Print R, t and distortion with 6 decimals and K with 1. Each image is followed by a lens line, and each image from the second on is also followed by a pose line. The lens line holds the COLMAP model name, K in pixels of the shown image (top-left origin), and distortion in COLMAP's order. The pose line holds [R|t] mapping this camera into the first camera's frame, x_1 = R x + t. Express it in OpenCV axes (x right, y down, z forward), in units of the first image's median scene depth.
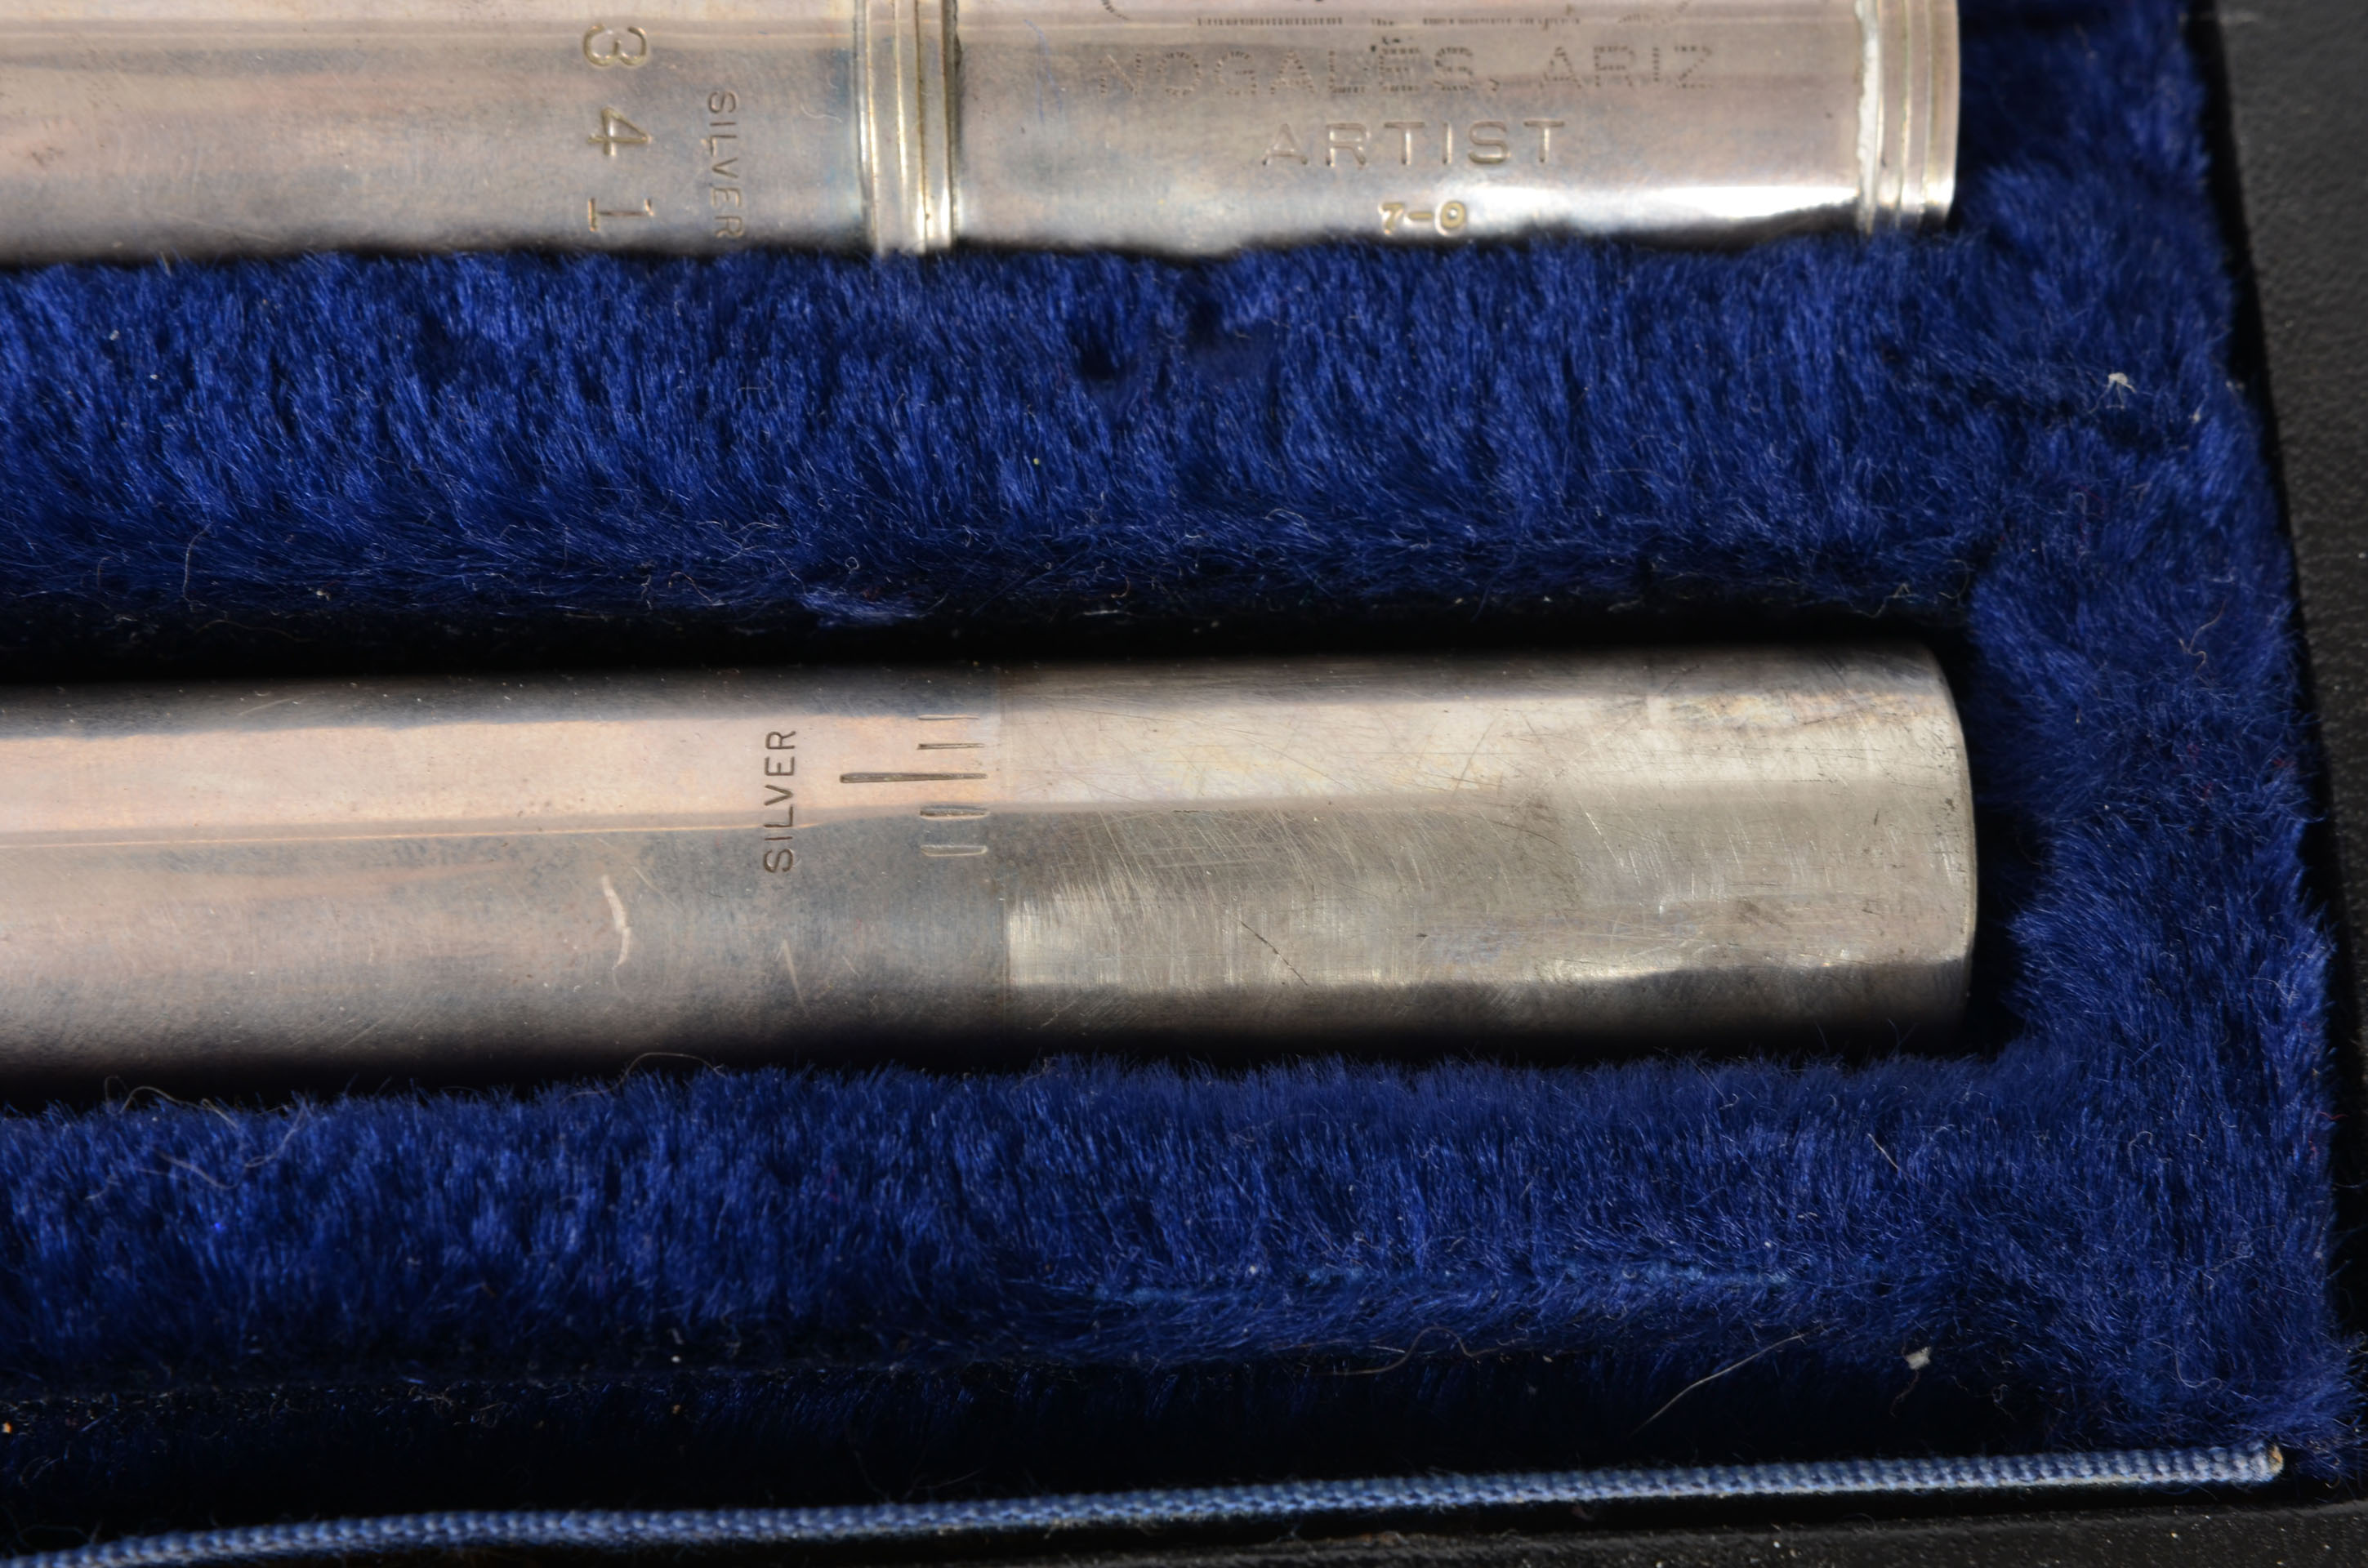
lens RADIAL K [[3446.9, 0, 1201.3], [0, 3446.9, 797.4], [0, 0, 1]] dist [0.077664, 0.000000]
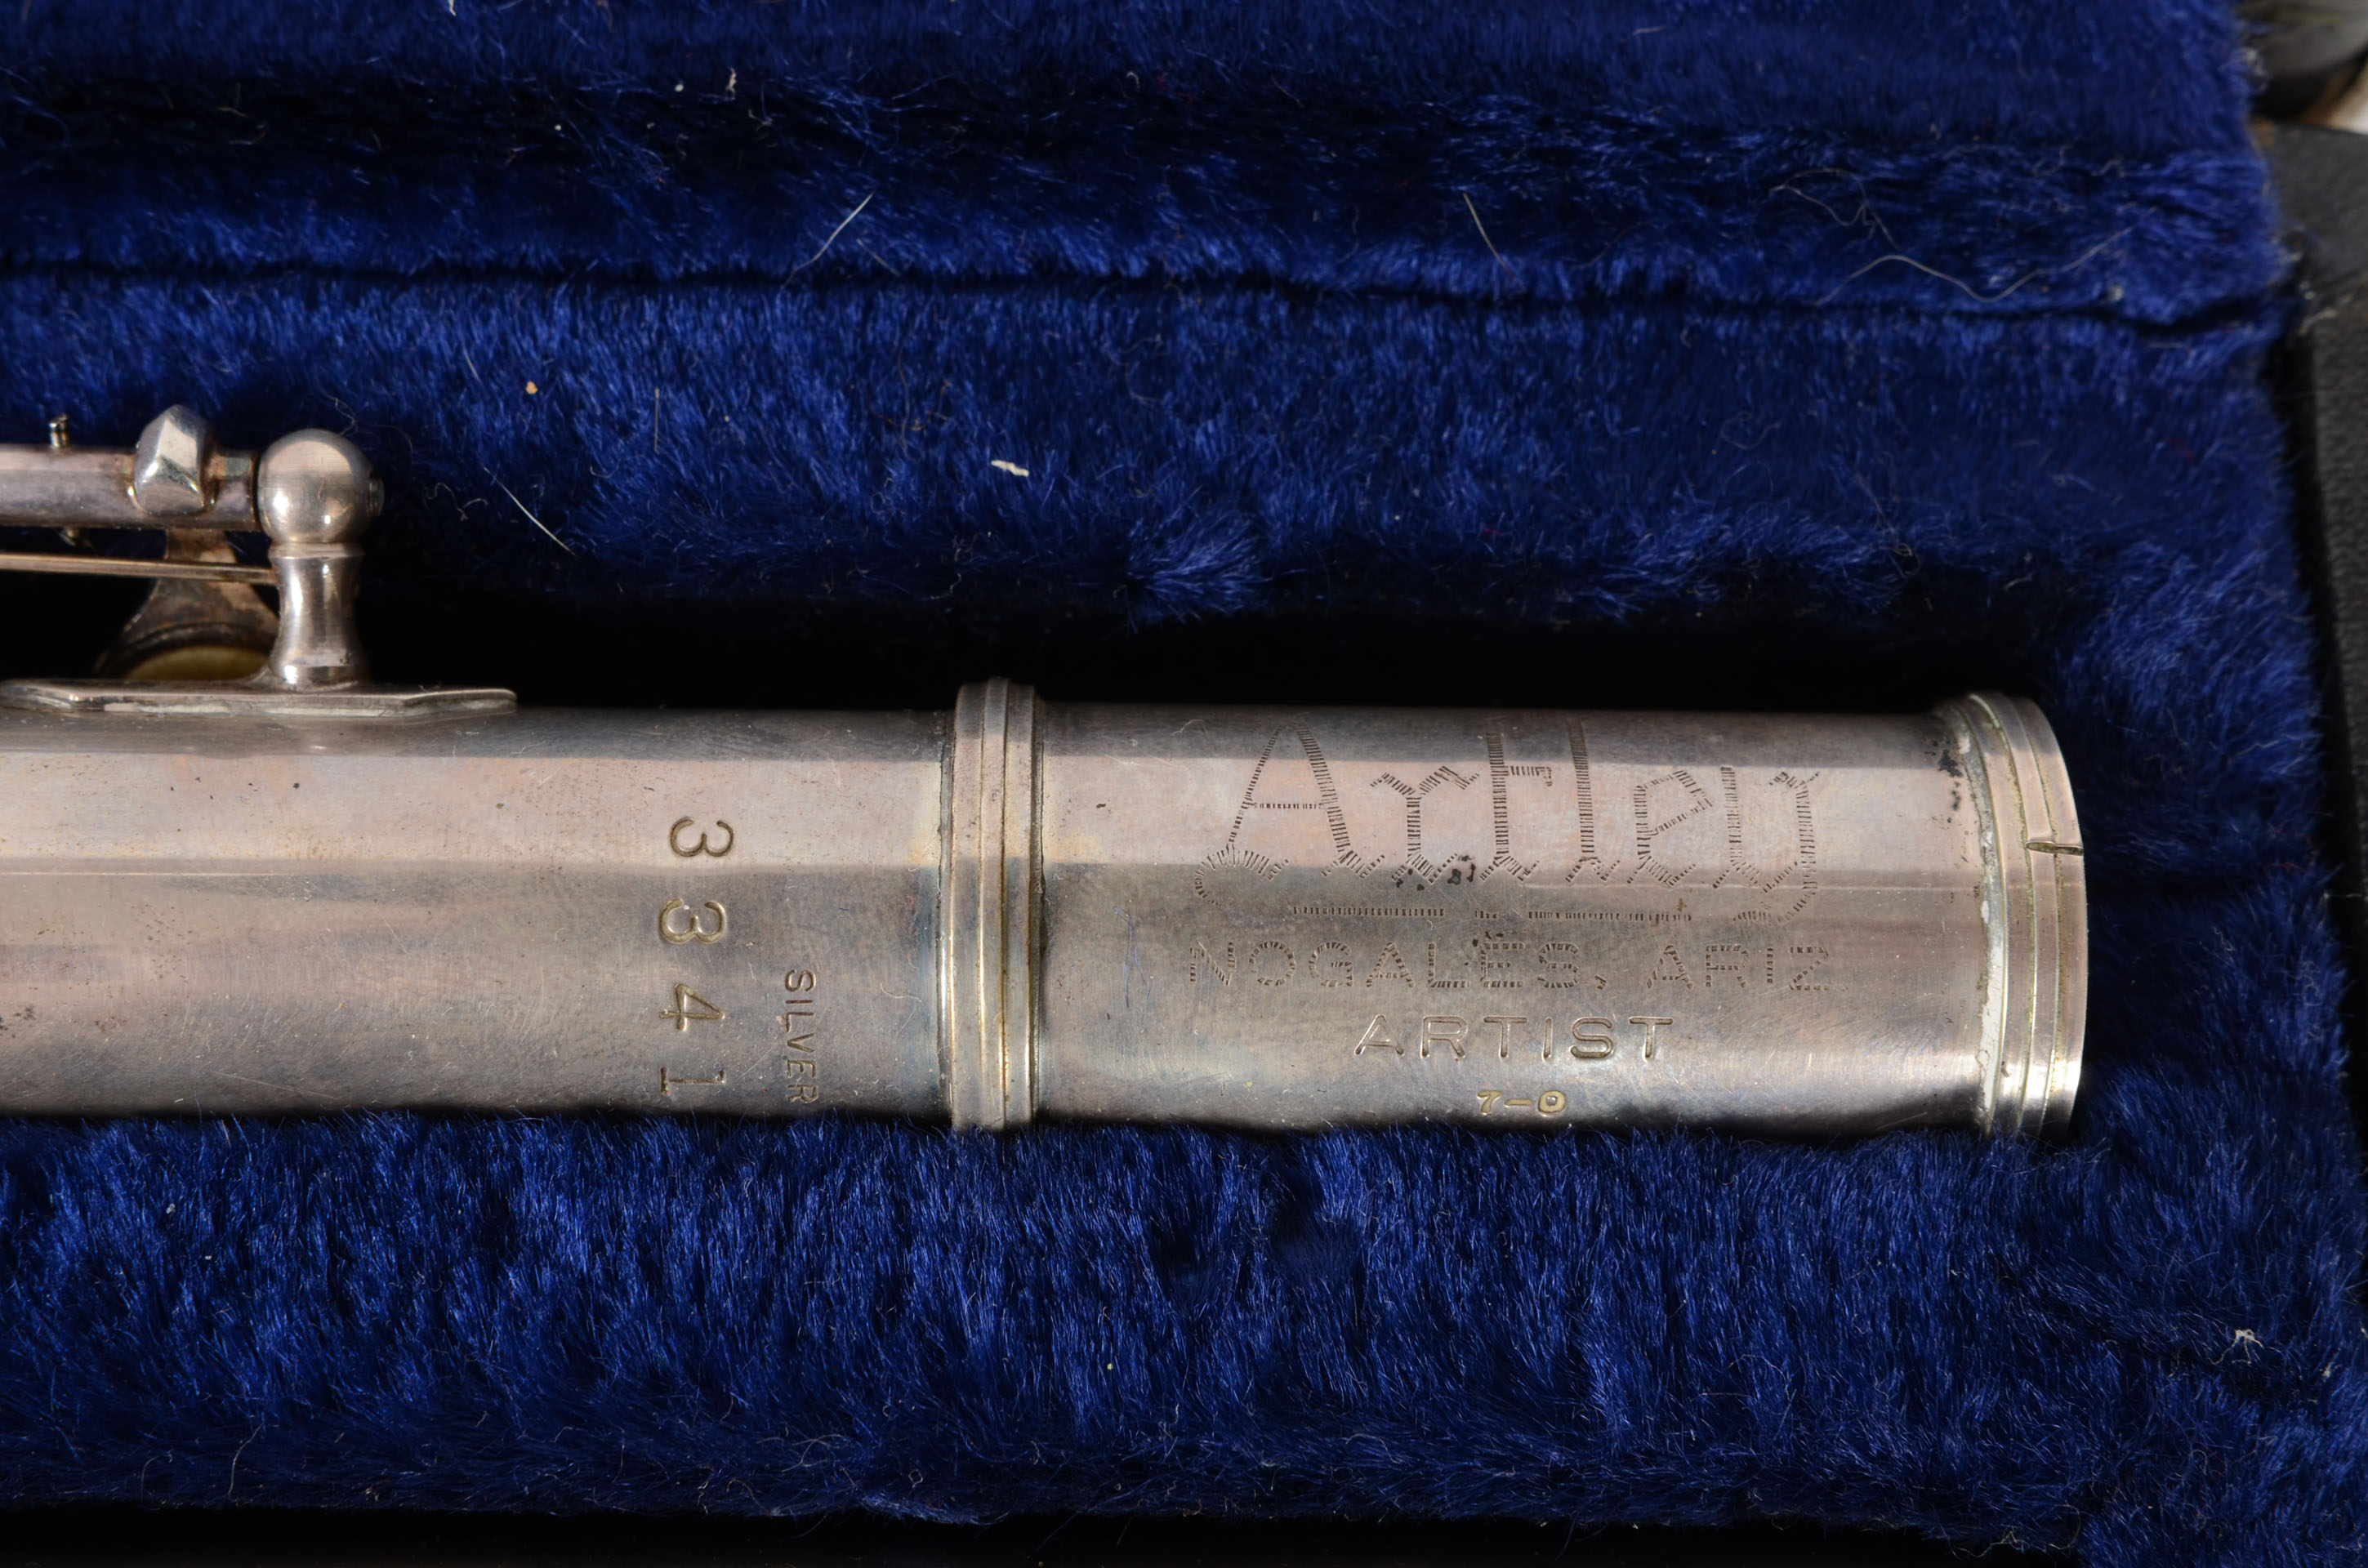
lens RADIAL K [[3446.9, 0, 1179.5], [0, 3446.9, 778.8], [0, 0, 1]] dist [0.077664, 0.000000]
pose [[0.998870, 0.036841, -0.030008, -0.005267], [-0.035460, 0.998343, 0.045309, -0.304100], [0.031628, -0.044193, 0.998522, 0.042411]]
